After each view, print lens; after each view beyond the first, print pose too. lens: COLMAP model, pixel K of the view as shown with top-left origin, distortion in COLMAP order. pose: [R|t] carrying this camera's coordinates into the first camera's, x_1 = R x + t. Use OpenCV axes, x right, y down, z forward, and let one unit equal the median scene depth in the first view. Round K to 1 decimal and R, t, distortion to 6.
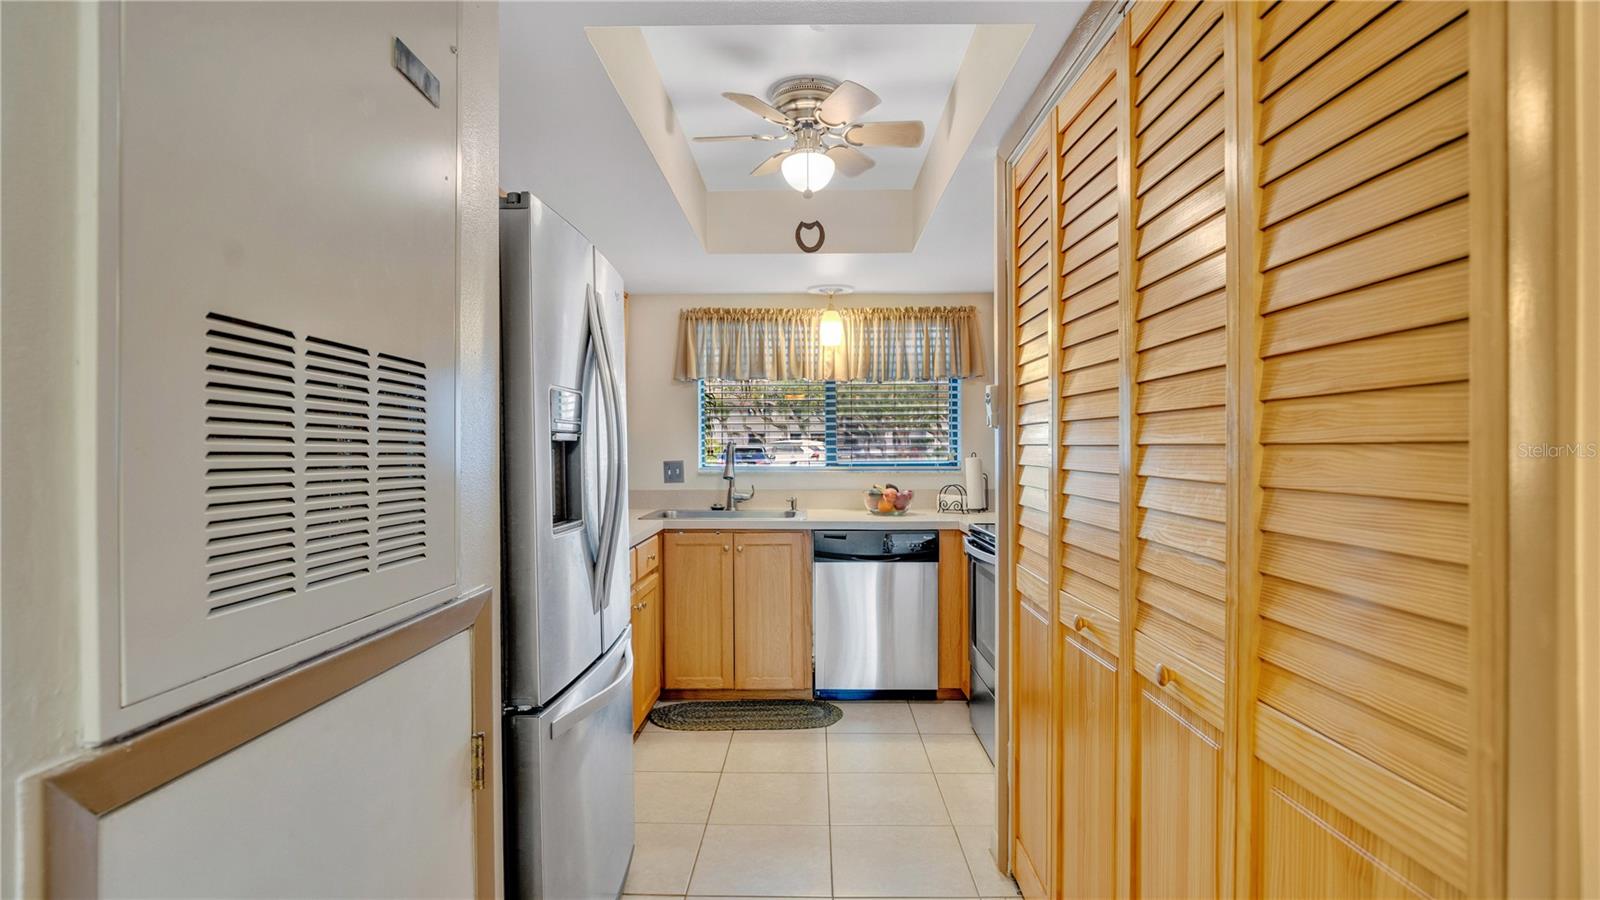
lens RADIAL K [[776.8, 0, 804.3], [0, 776.8, 444.3], [0, 0, 1]] dist [-0.012951, 0.000351]
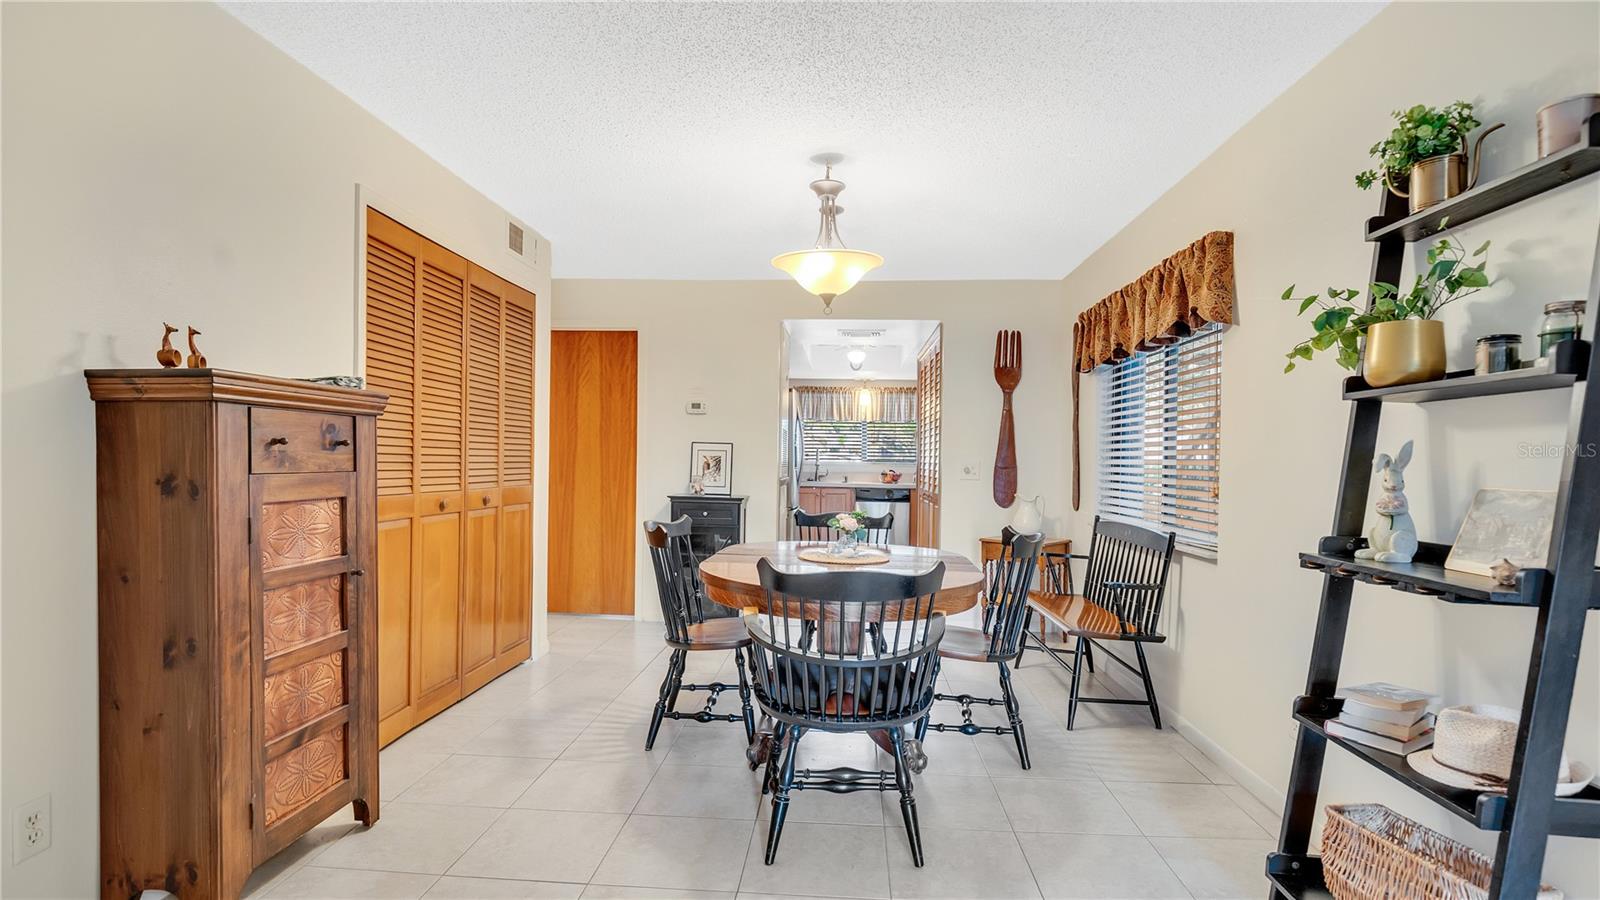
lens RADIAL K [[776.8, 0, 804.3], [0, 776.8, 444.3], [0, 0, 1]] dist [-0.012951, 0.000351]
pose [[0.998822, 0.014269, -0.046381, -0.031335], [-0.015102, 0.999730, -0.017653, 0.022447], [0.046117, 0.018333, 0.998768, -1.139354]]
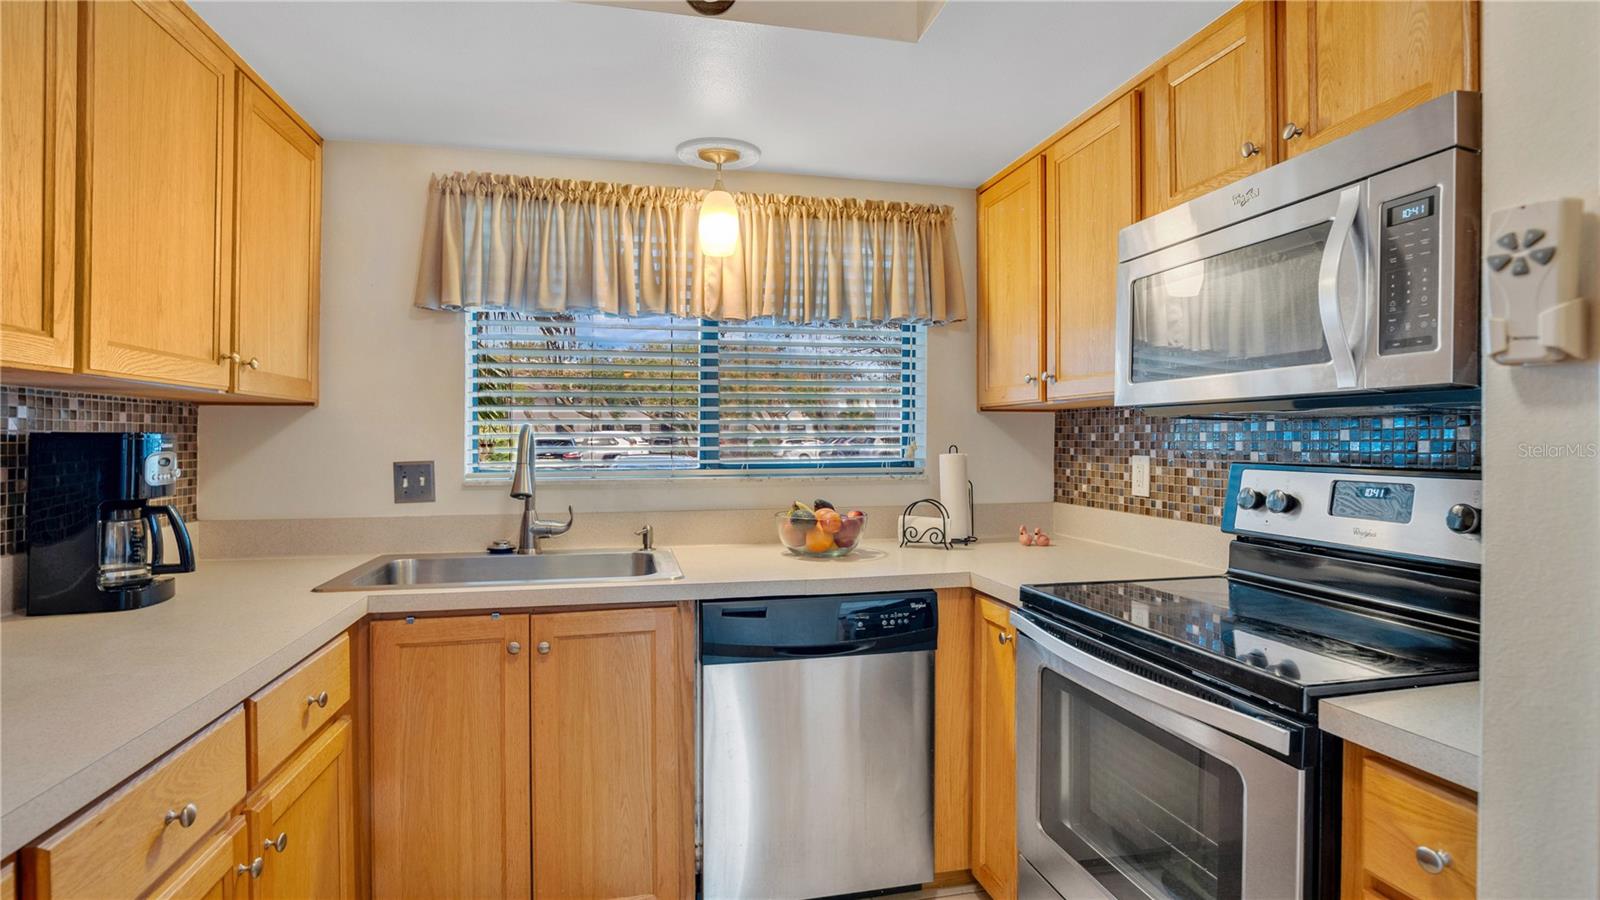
lens RADIAL K [[765.1, 0, 809.3], [0, 765.1, 420.7], [0, 0, 1]] dist [-0.013183, 0.000043]
pose [[0.969030, 0.007138, 0.246840, -0.037256], [-0.002017, 0.999778, -0.020993, 0.004287], [-0.246935, 0.019845, 0.968829, 0.447641]]
